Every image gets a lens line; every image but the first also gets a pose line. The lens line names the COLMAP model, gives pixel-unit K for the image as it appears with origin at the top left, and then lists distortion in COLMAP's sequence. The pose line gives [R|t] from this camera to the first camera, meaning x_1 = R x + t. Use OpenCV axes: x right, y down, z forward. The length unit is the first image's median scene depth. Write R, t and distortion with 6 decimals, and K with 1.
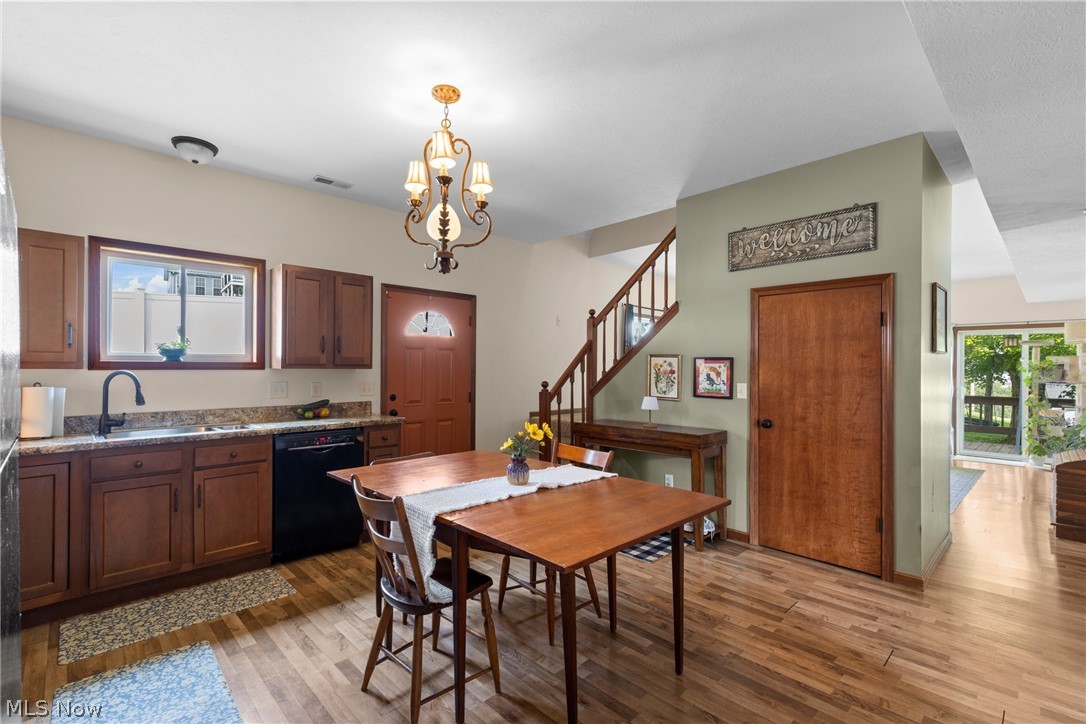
lens RADIAL K [[490.5, 0, 540.1], [0, 490.5, 366.2], [0, 0, 1]] dist [0.008649, -0.001079]
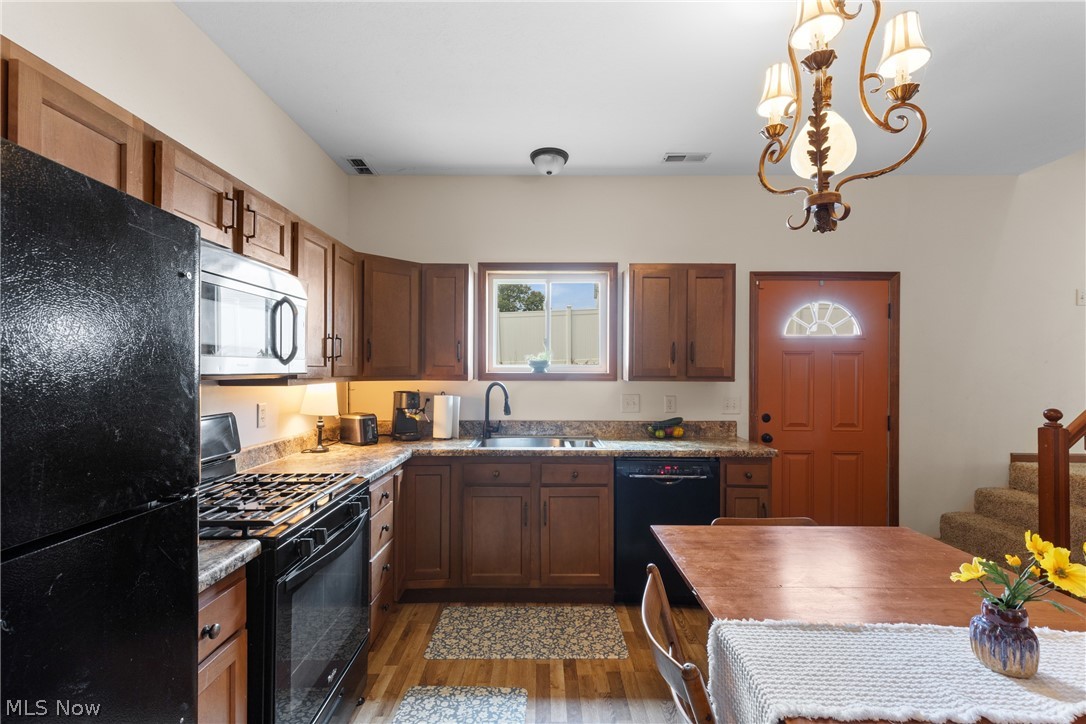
lens RADIAL K [[490.5, 0, 540.6], [0, 490.5, 365.4], [0, 0, 1]] dist [0.008649, -0.001079]
pose [[0.719009, -0.002900, -0.694995, -0.025436], [0.000406, 0.999993, -0.003753, -0.023428], [0.695001, 0.002417, 0.719005, 0.287294]]
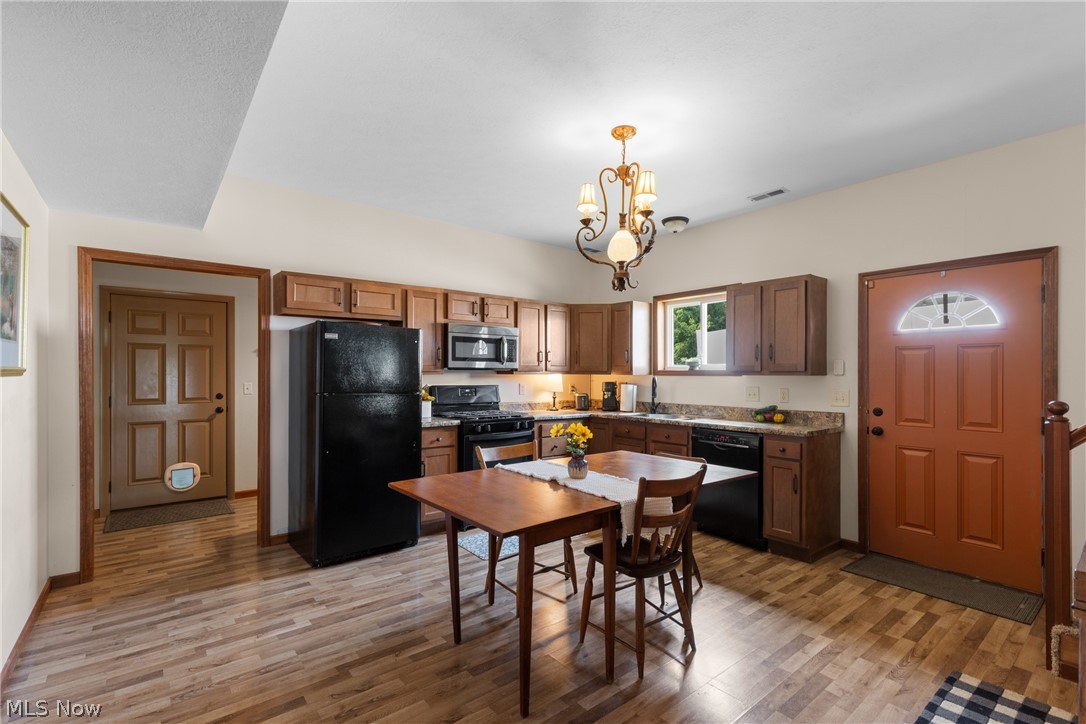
lens RADIAL K [[490.5, 0, 538.9], [0, 490.5, 371.3], [0, 0, 1]] dist [0.008649, -0.001079]
pose [[-0.082626, -0.007827, -0.996550, 0.797831], [0.000088, 0.999969, -0.007861, 0.005879], [0.996581, -0.000737, -0.082622, 0.748616]]
